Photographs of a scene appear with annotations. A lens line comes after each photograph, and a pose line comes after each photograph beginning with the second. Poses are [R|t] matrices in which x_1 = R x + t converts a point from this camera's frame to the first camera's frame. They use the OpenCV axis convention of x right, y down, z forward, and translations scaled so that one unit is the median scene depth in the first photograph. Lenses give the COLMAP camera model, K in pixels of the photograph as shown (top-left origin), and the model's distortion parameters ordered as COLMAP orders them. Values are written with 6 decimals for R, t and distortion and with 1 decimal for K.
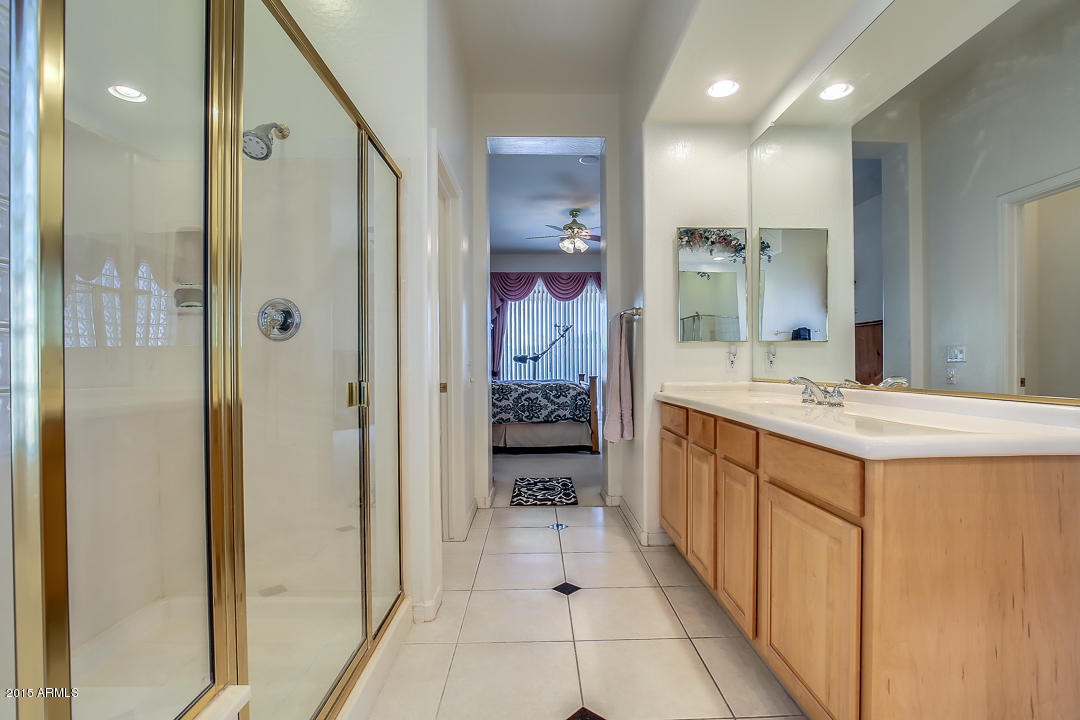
lens RADIAL K [[498.2, 0, 540.6], [0, 498.2, 366.9], [0, 0, 1]] dist [-0.025501, 0.000910]
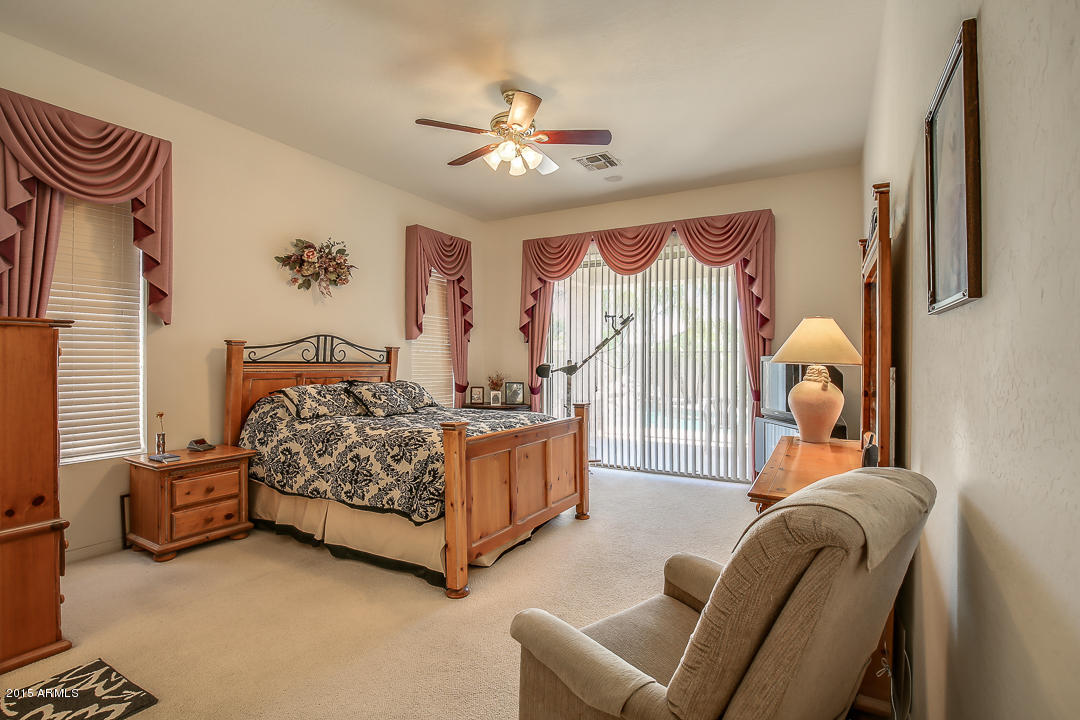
lens RADIAL K [[498.2, 0, 564.3], [0, 498.2, 363.8], [0, 0, 1]] dist [-0.025501, 0.000910]
pose [[0.872899, 0.017071, -0.487602, 0.540075], [-0.015417, 0.999854, 0.007405, -0.053475], [0.487657, 0.001053, 0.873035, 0.848249]]
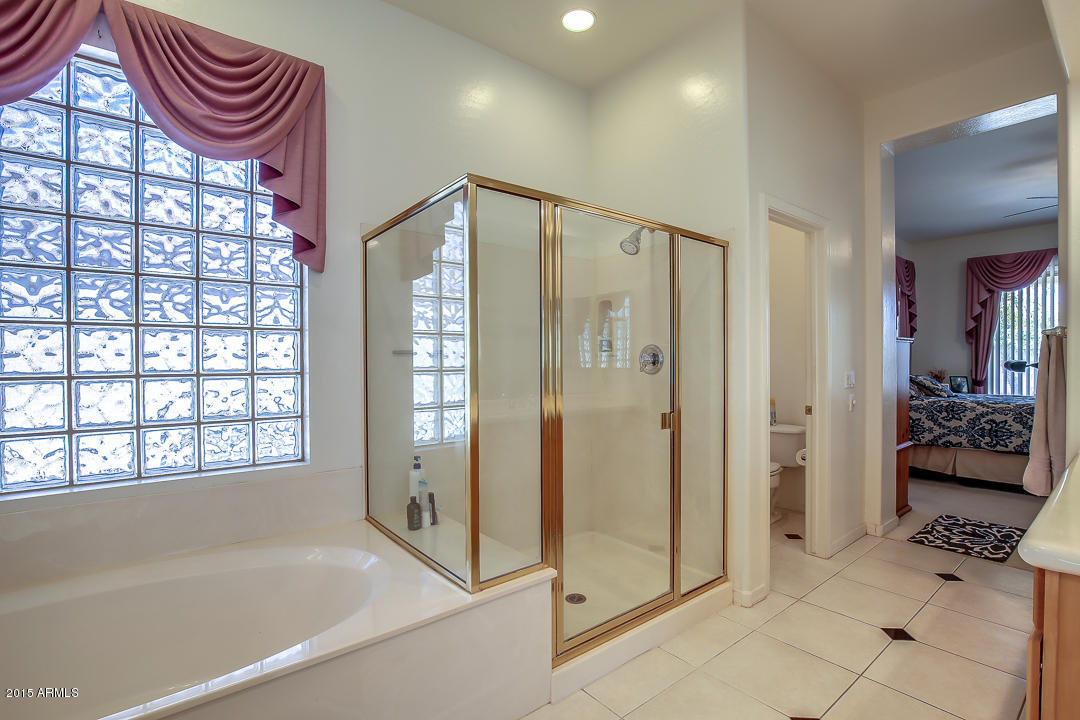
lens RADIAL K [[498.2, 0, 557.5], [0, 498.2, 366.5], [0, 0, 1]] dist [-0.025501, 0.000910]
pose [[0.627914, 0.018197, -0.778070, 0.191923], [-0.006646, 0.999816, 0.018019, -0.044307], [0.778254, -0.006143, 0.627919, -0.054648]]
